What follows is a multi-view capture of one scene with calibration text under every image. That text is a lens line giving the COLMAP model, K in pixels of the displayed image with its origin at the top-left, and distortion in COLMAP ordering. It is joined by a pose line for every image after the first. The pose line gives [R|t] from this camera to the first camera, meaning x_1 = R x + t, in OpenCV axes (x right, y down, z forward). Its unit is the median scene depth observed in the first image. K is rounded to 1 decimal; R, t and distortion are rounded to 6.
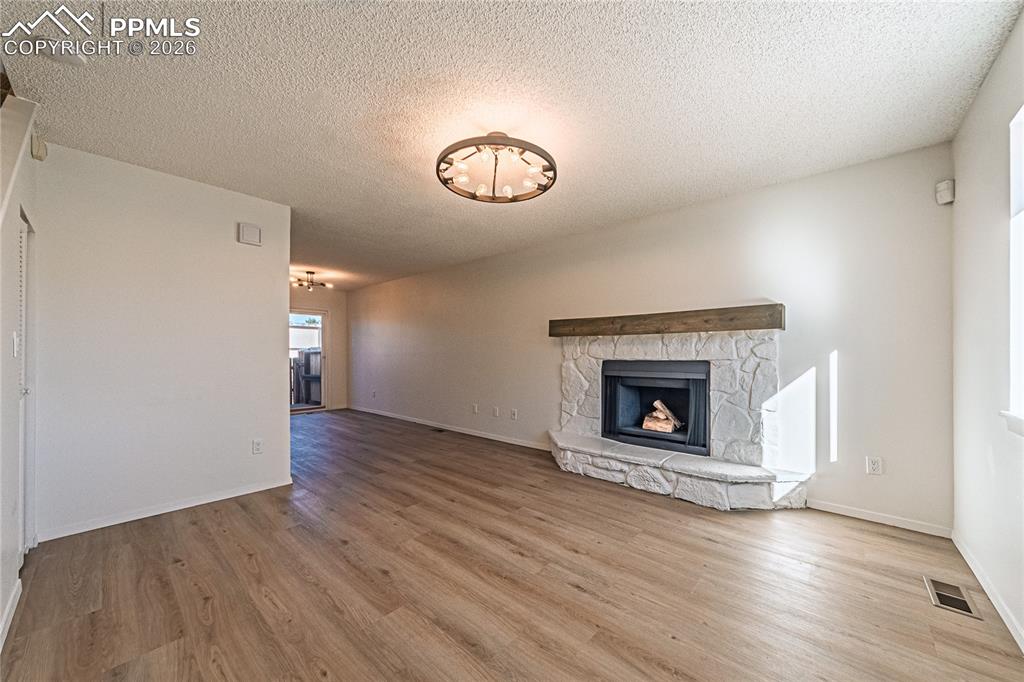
lens RADIAL K [[368.8, 0, 515.0], [0, 368.8, 350.9], [0, 0, 1]] dist [0.000688, -0.000163]
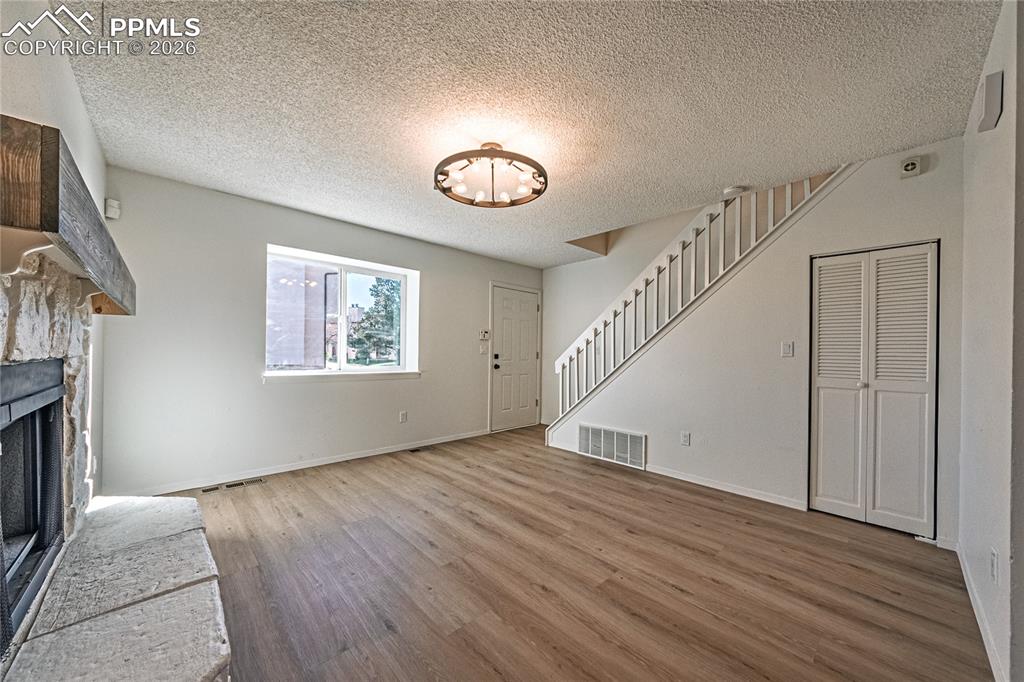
lens RADIAL K [[368.8, 0, 517.3], [0, 368.8, 349.1], [0, 0, 1]] dist [0.000688, -0.000163]
pose [[-0.996775, -0.012558, 0.079263, -0.224490], [-0.014112, 0.999718, -0.019075, 0.021706], [-0.079001, -0.020132, -0.996671, 2.185918]]
